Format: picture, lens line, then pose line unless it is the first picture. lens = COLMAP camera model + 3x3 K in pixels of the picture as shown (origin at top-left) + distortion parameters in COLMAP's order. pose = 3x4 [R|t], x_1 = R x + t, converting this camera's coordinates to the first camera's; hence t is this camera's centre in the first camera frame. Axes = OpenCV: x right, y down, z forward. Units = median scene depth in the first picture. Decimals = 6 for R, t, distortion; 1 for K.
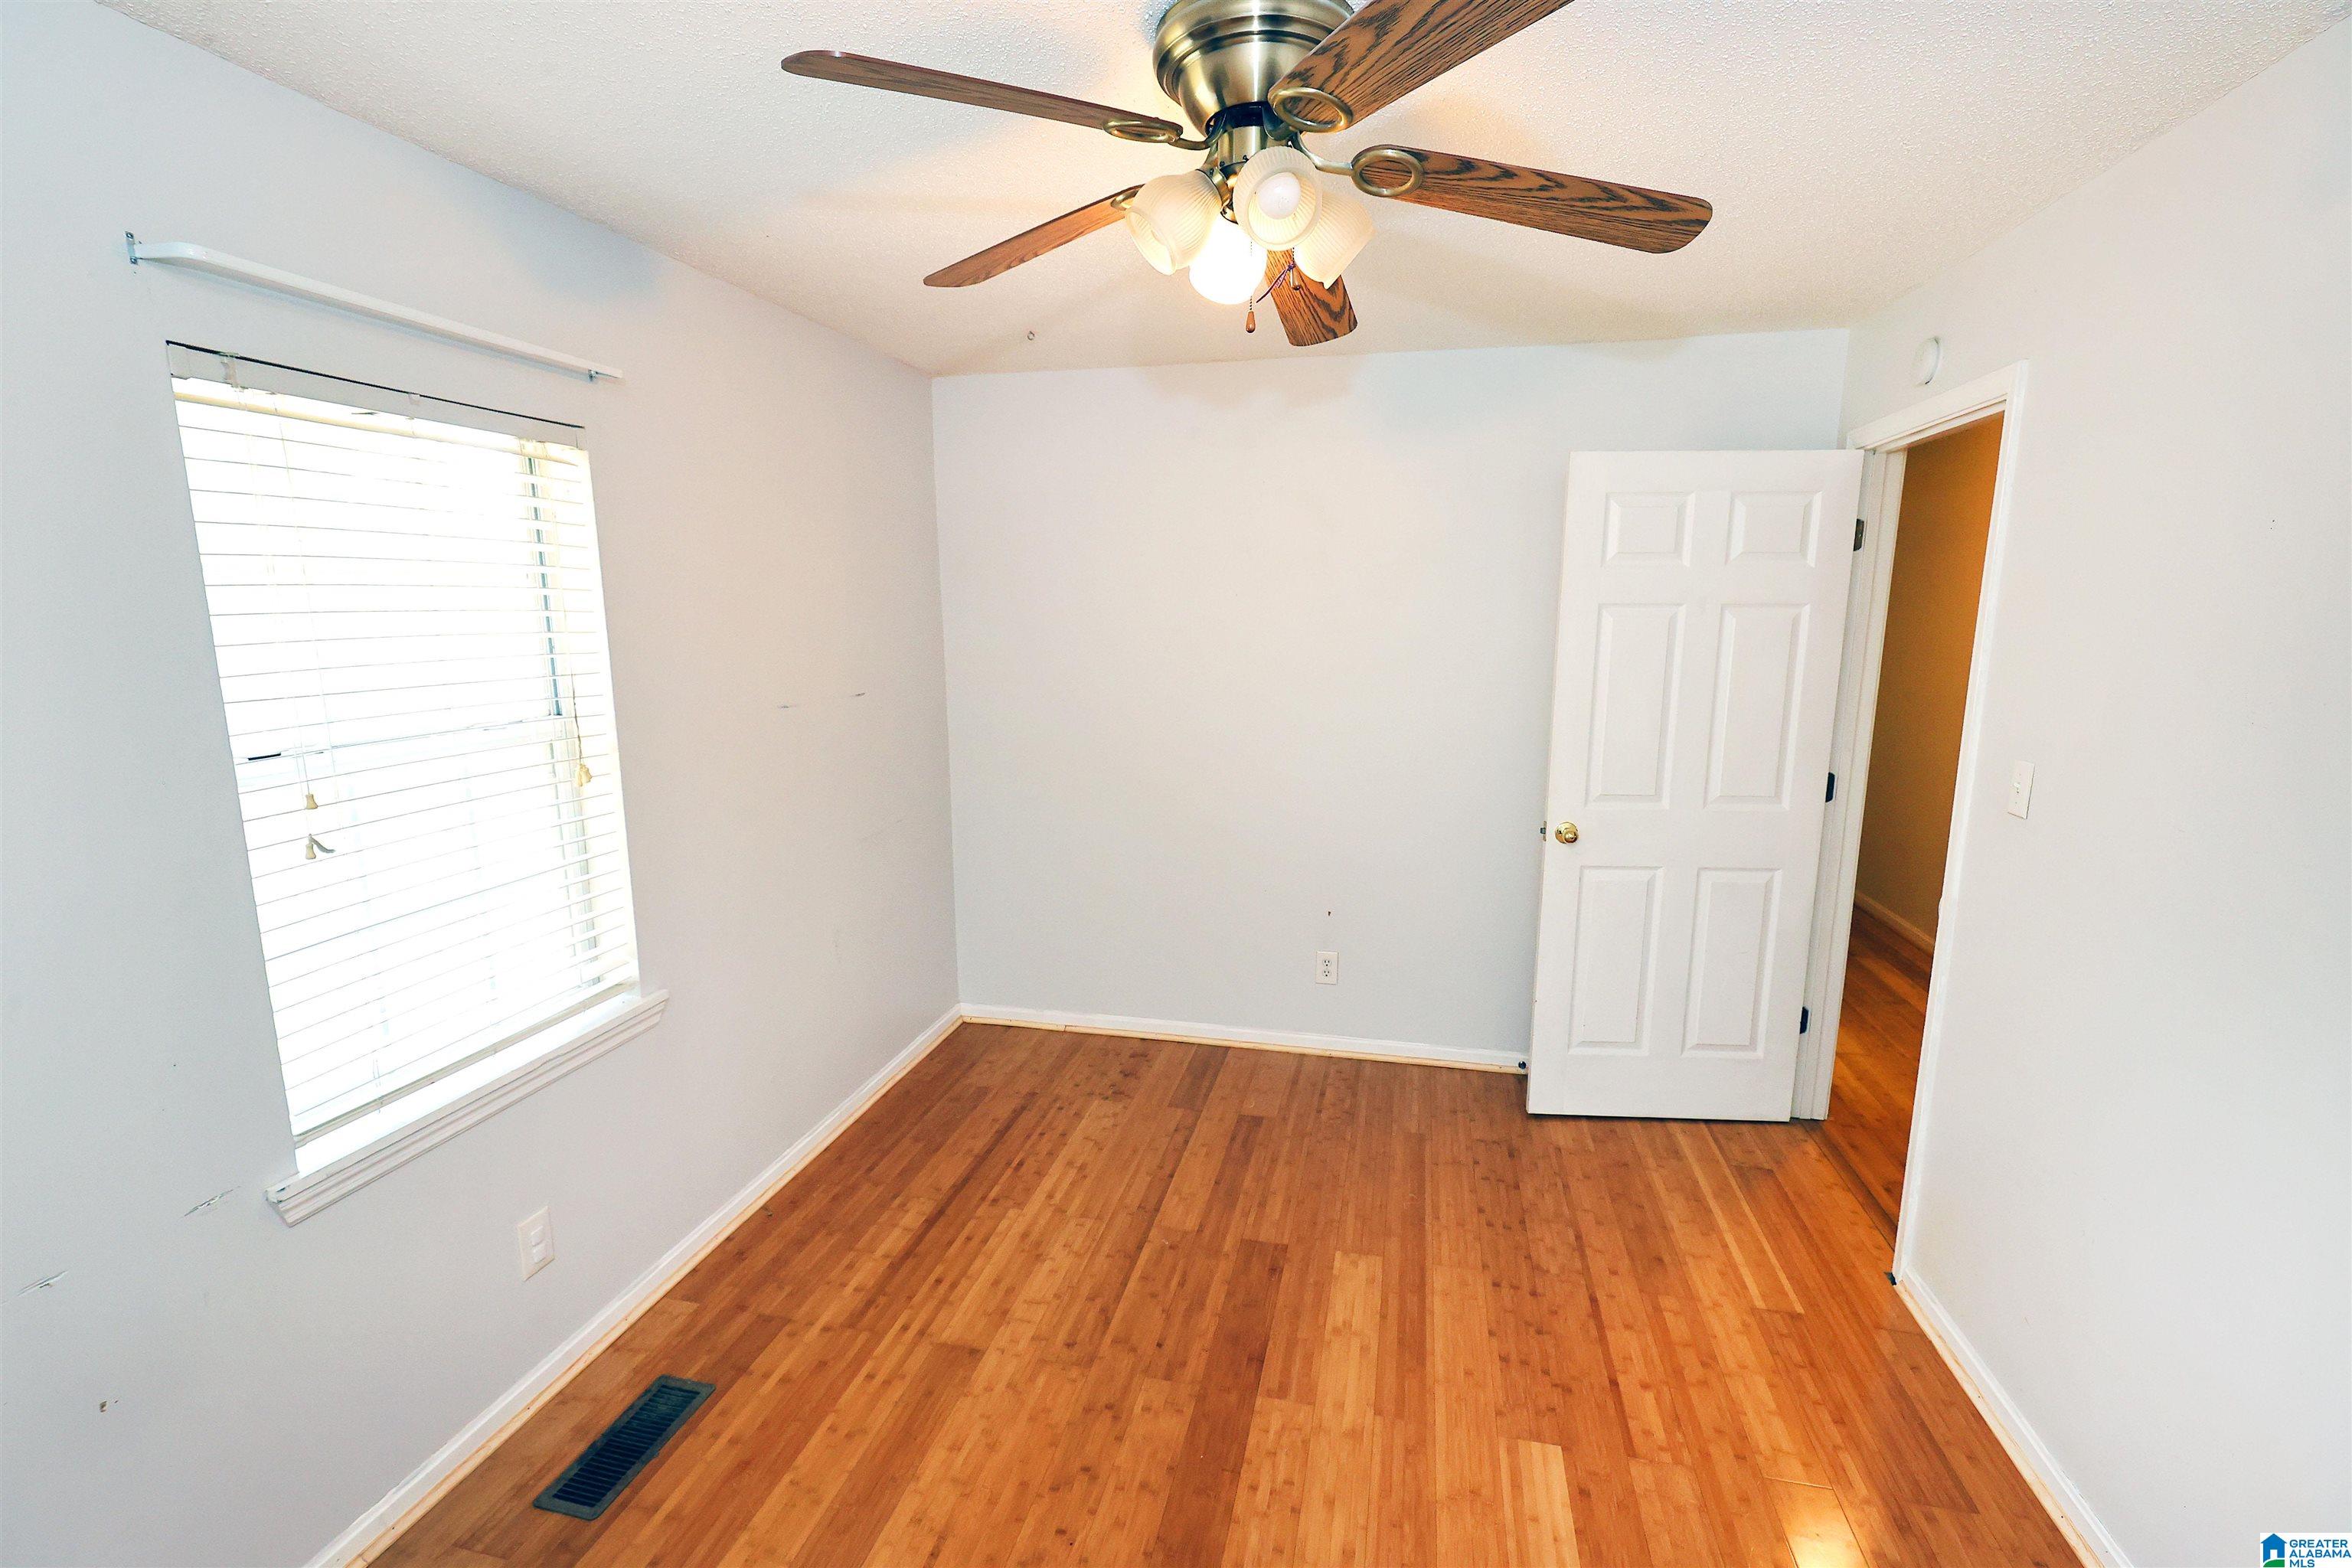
lens RADIAL K [[1057.7, 0, 1177.0], [0, 1057.7, 788.3], [0, 0, 1]] dist [-0.002659, -0.000100]
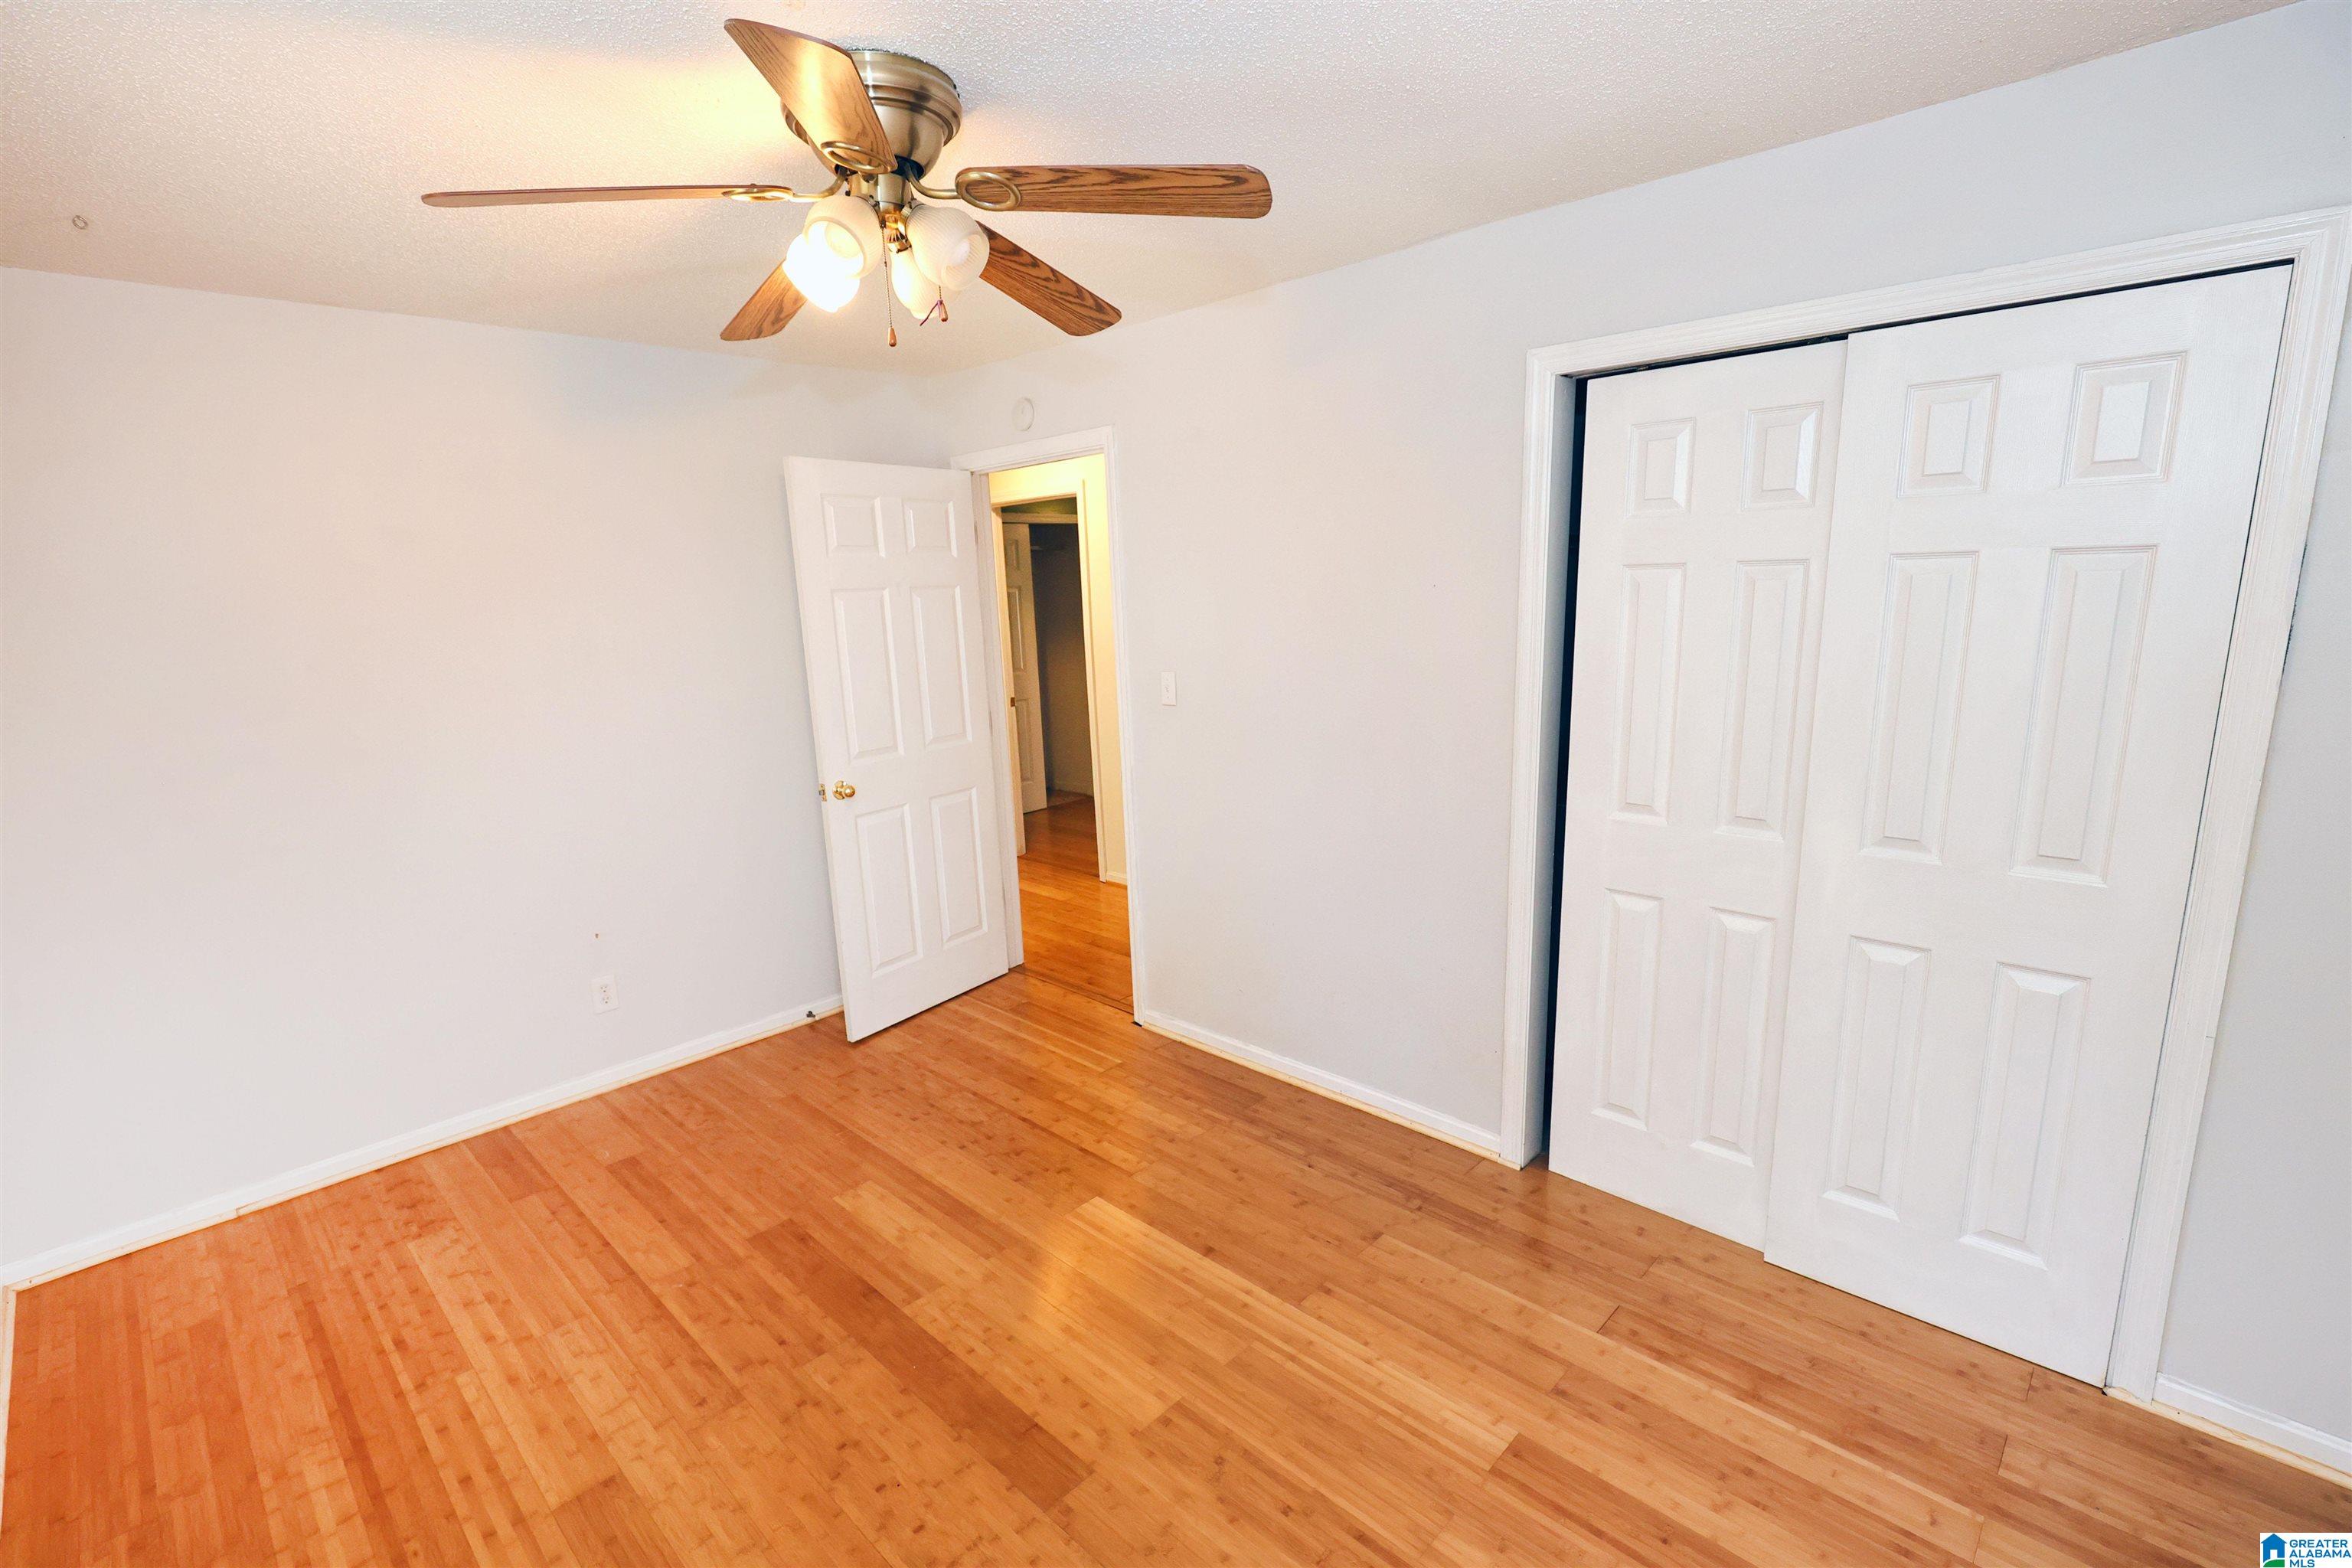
lens RADIAL K [[1057.7, 0, 1173.9], [0, 1057.7, 788.5], [0, 0, 1]] dist [-0.002659, -0.000100]
pose [[0.518967, -0.183052, 0.834964, -0.489538], [0.186566, 0.977508, 0.098344, -0.006406], [-0.834186, 0.104738, 0.541445, 0.094371]]
